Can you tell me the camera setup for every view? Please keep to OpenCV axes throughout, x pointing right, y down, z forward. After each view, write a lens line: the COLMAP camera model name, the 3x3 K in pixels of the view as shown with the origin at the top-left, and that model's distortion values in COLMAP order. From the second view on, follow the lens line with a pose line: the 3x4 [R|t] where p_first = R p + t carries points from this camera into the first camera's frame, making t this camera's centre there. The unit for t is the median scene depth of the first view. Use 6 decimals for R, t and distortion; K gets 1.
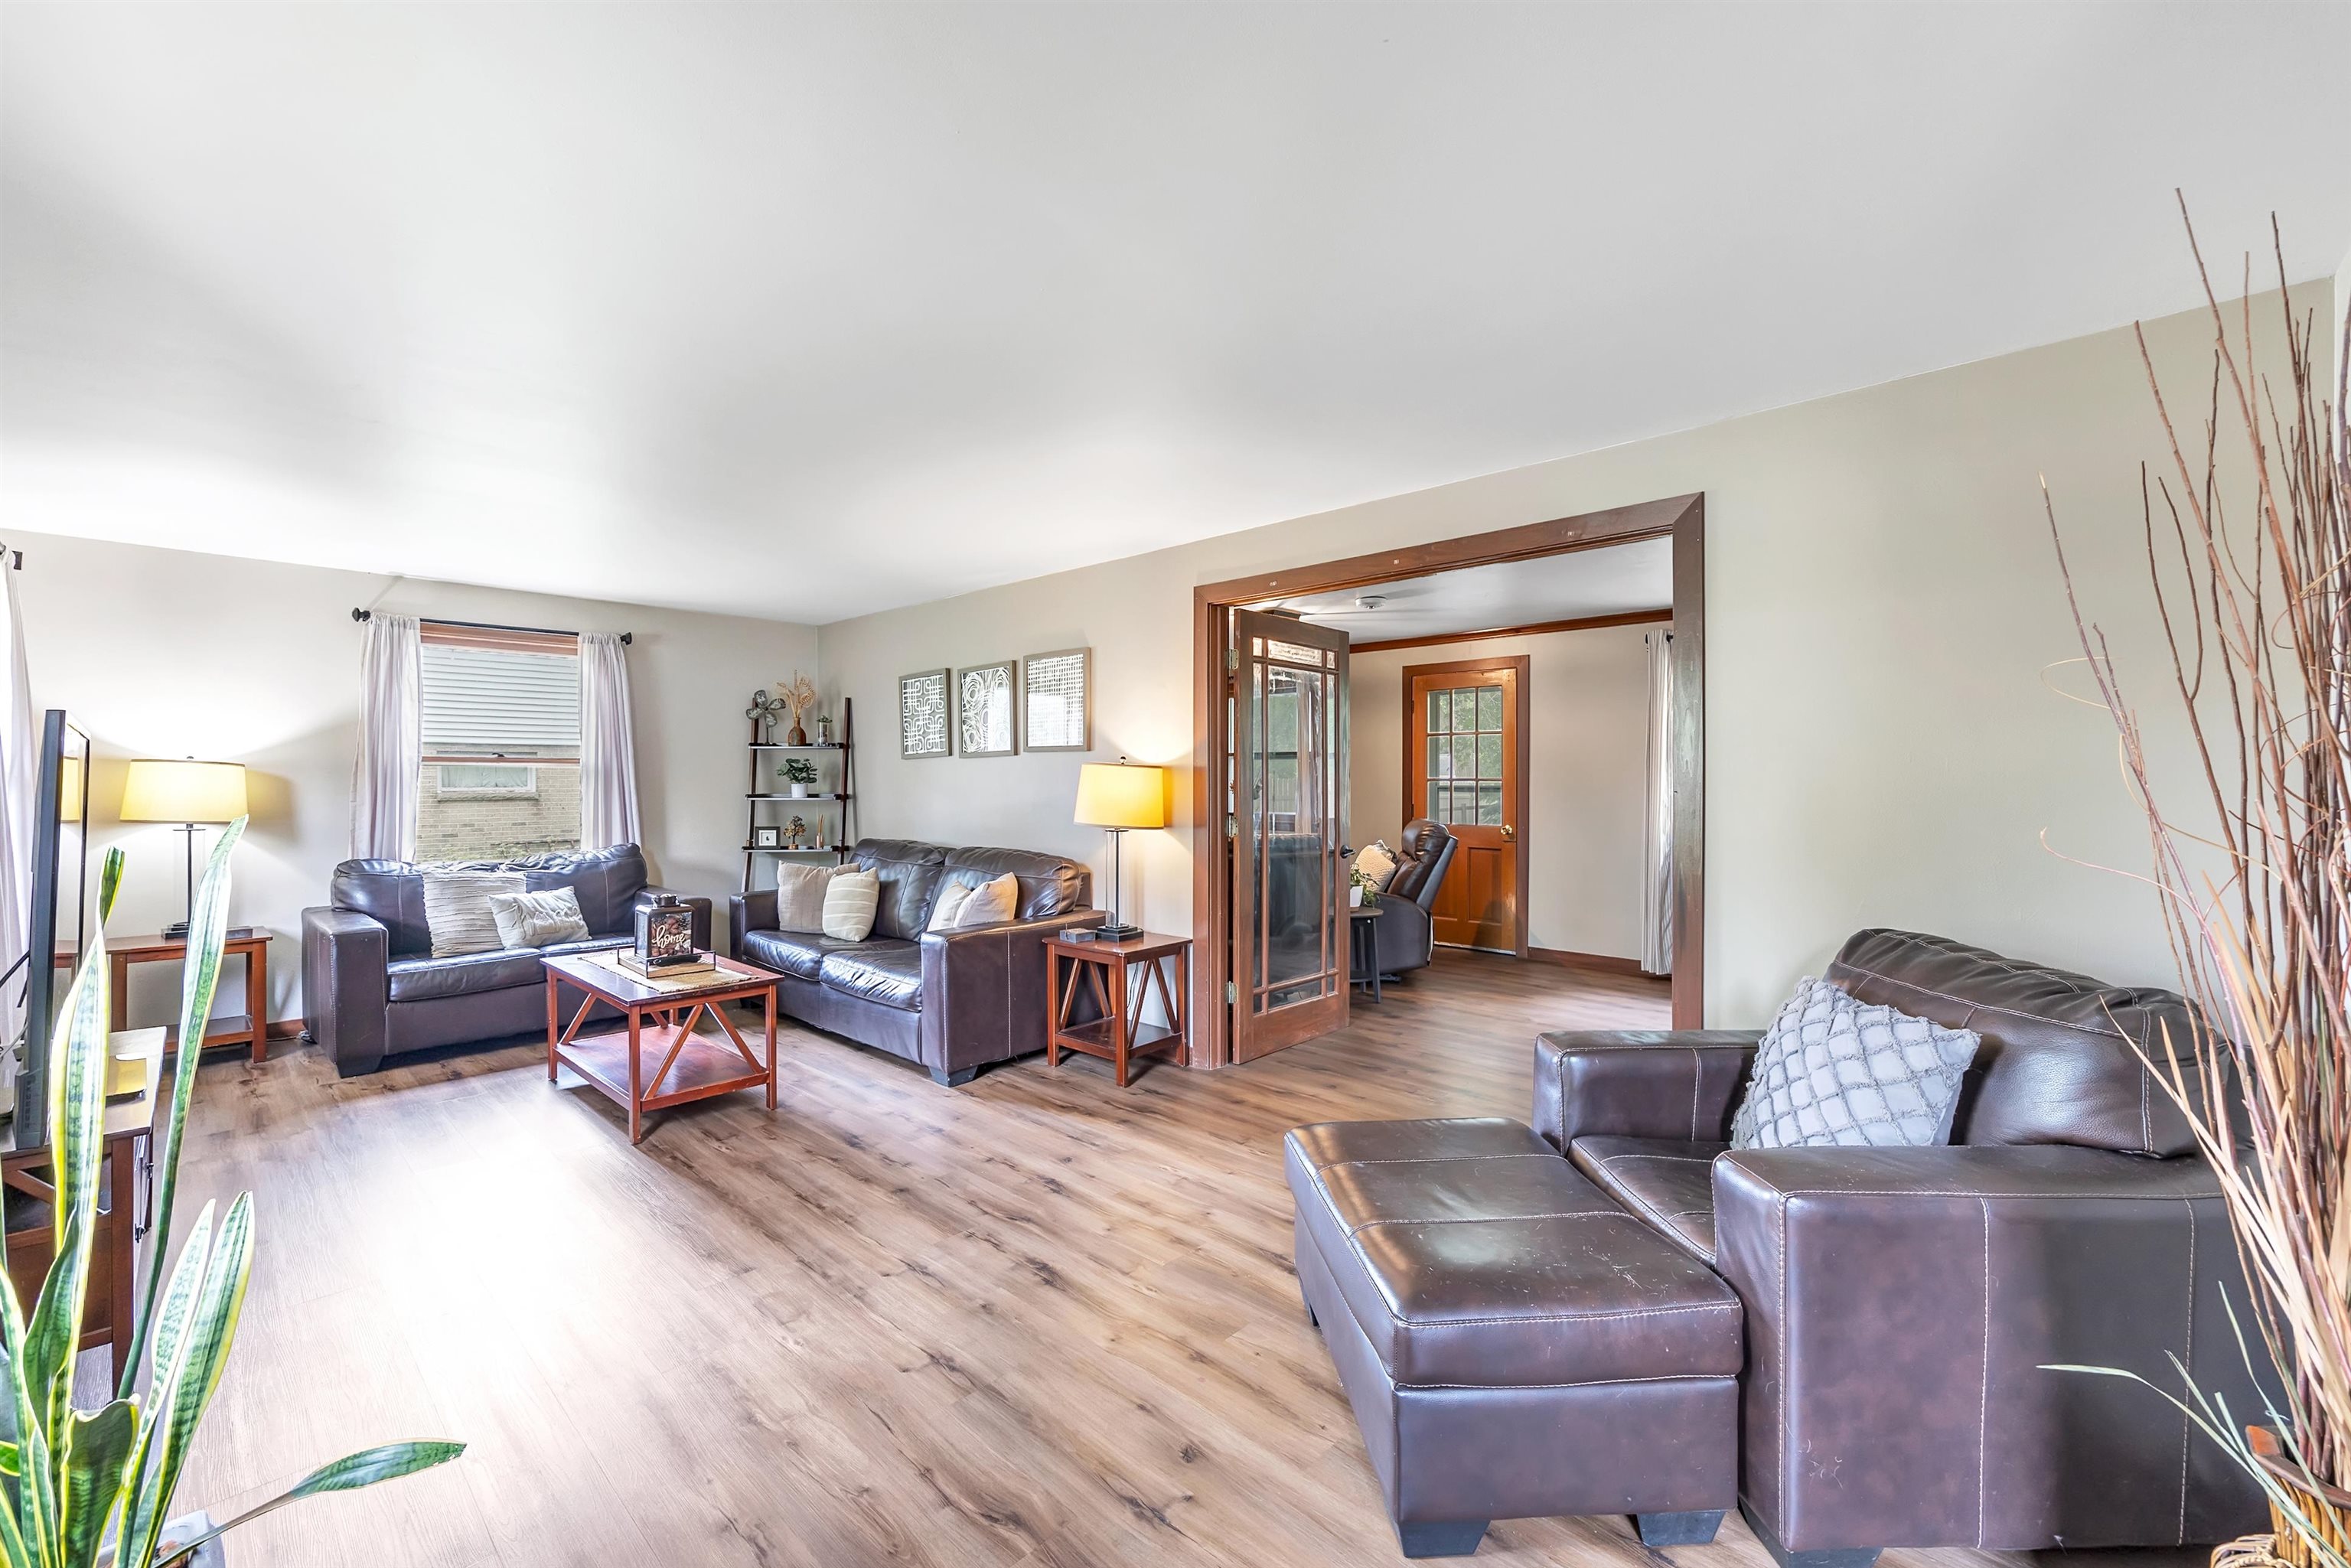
lens RADIAL K [[953.6, 0, 1153.2], [0, 953.6, 780.2], [0, 0, 1]] dist [0.004891, -0.000695]
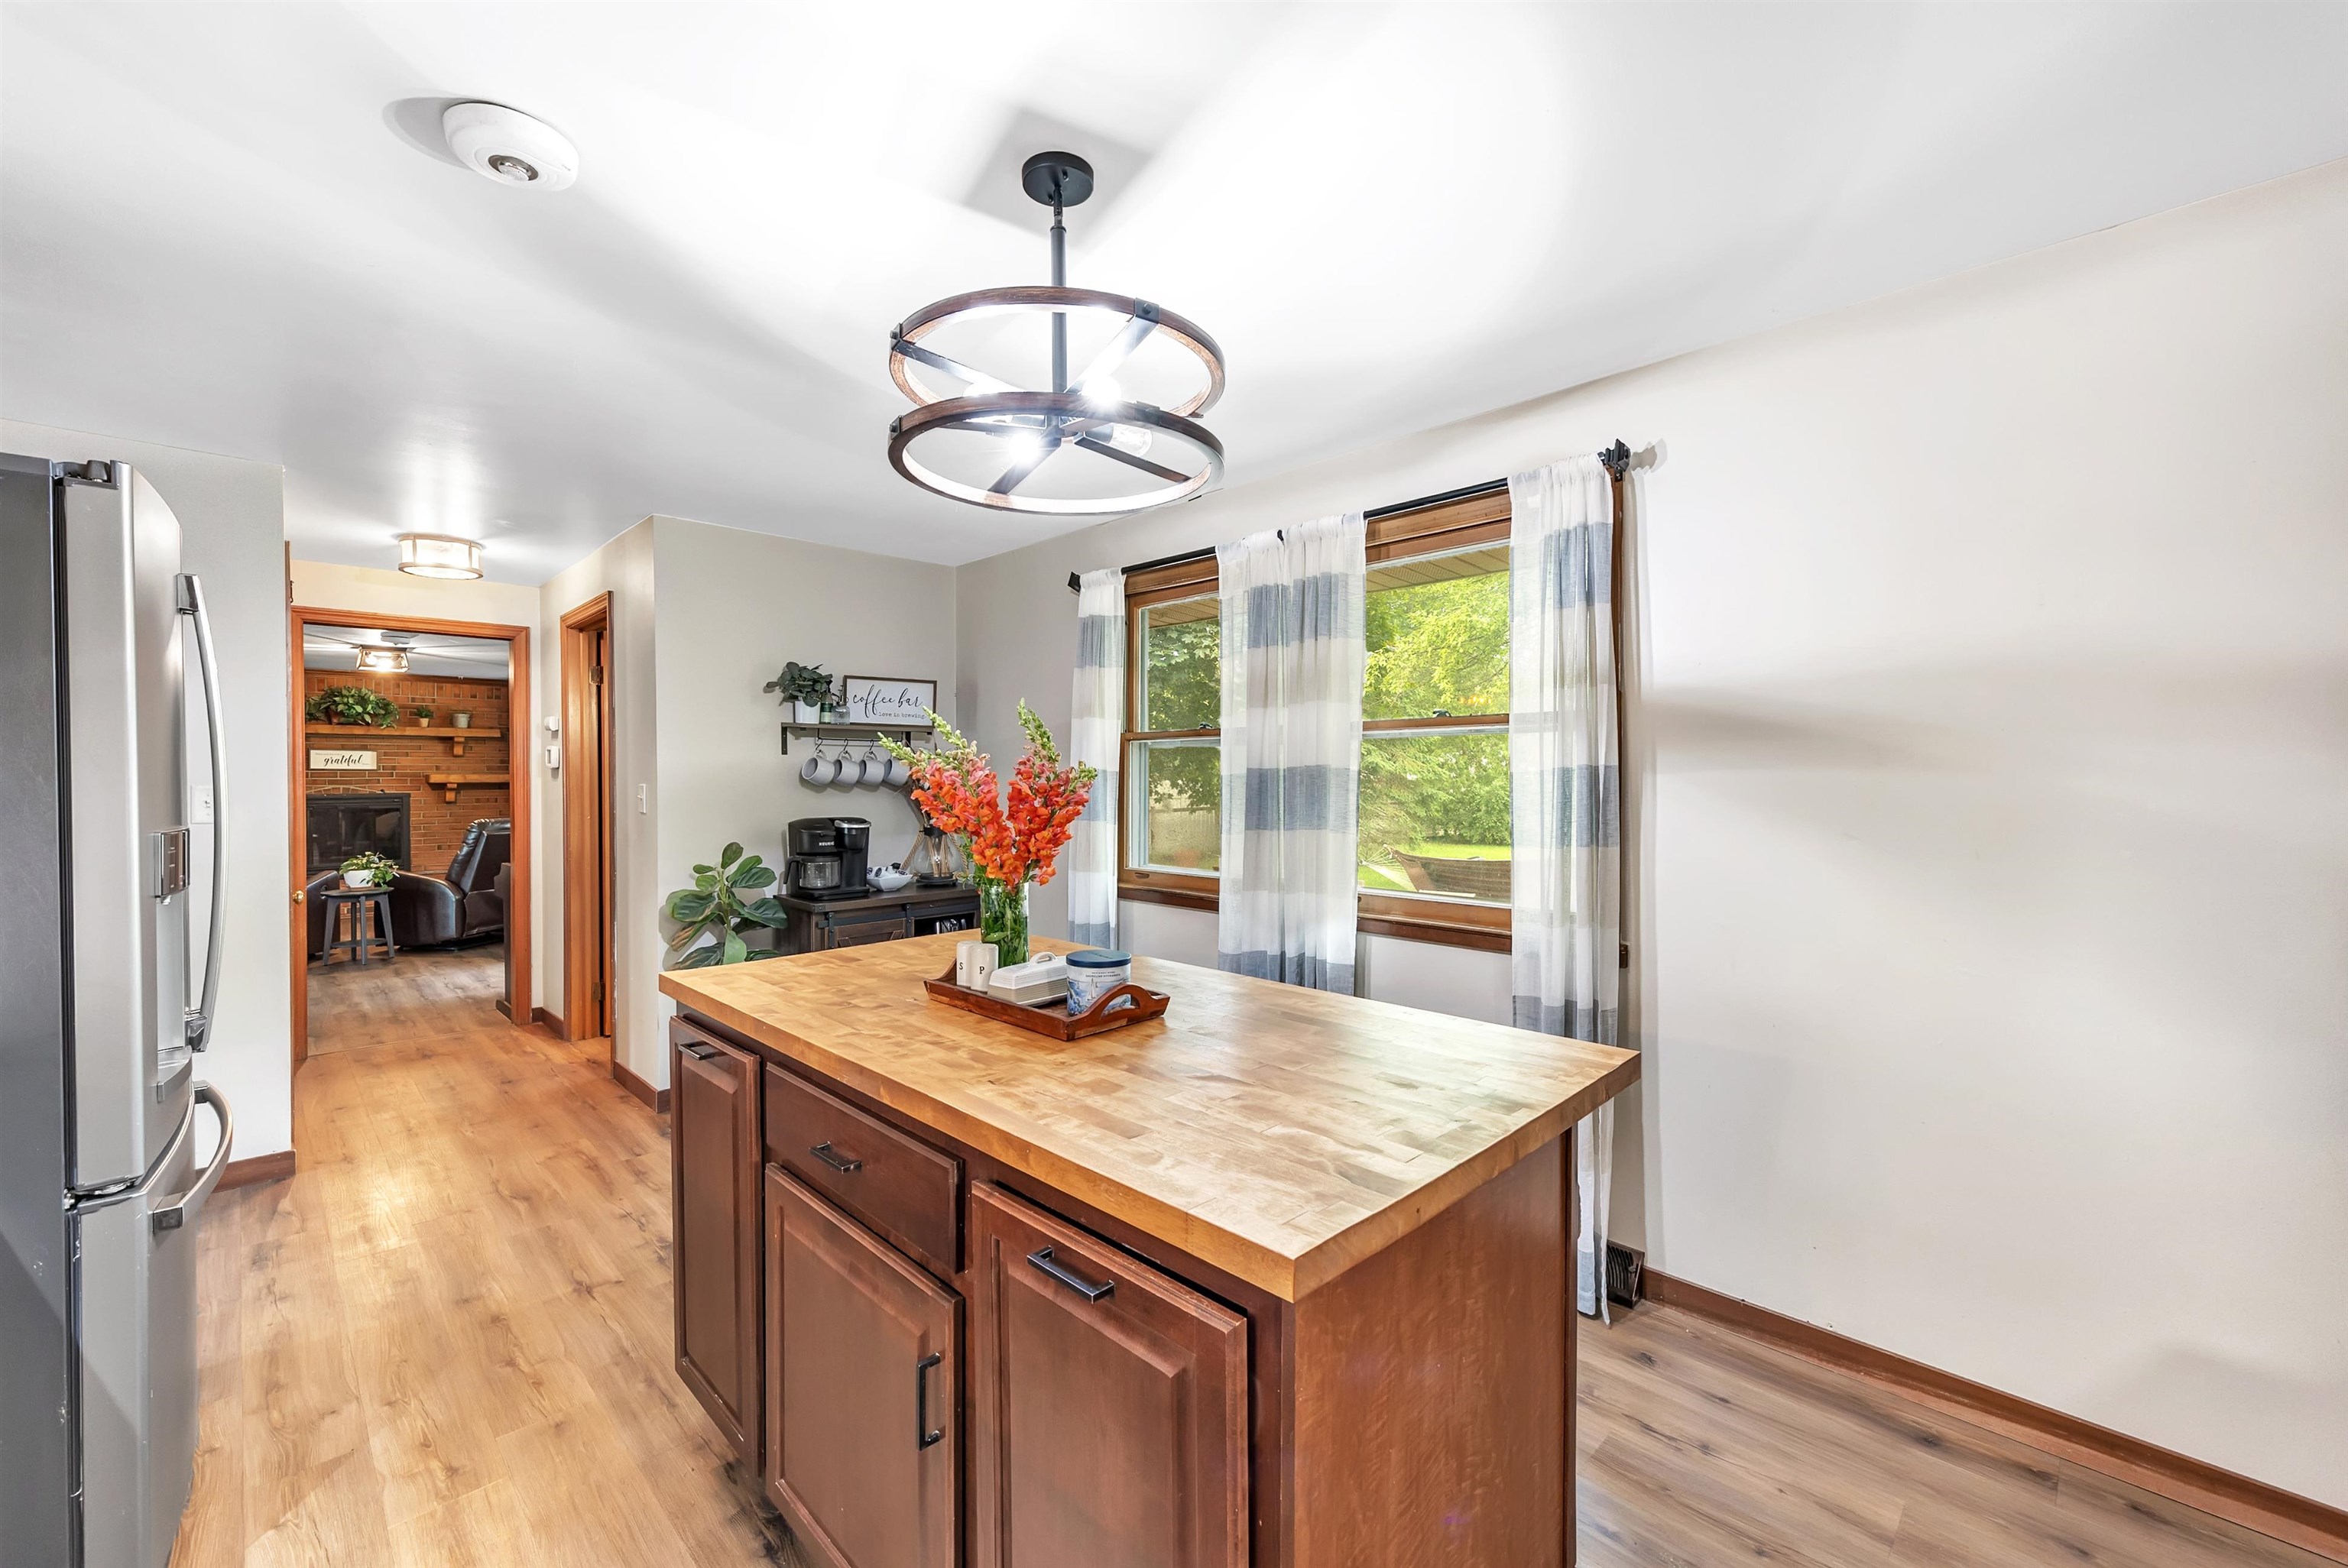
lens RADIAL K [[952.3, 0, 1170.2], [0, 952.3, 789.4], [0, 0, 1]] dist [0.004891, -0.000695]
pose [[0.999800, 0.004171, -0.019566, 1.808845], [-0.003981, 0.999945, 0.009737, -0.015904], [0.019606, -0.009658, 0.999761, -0.326815]]
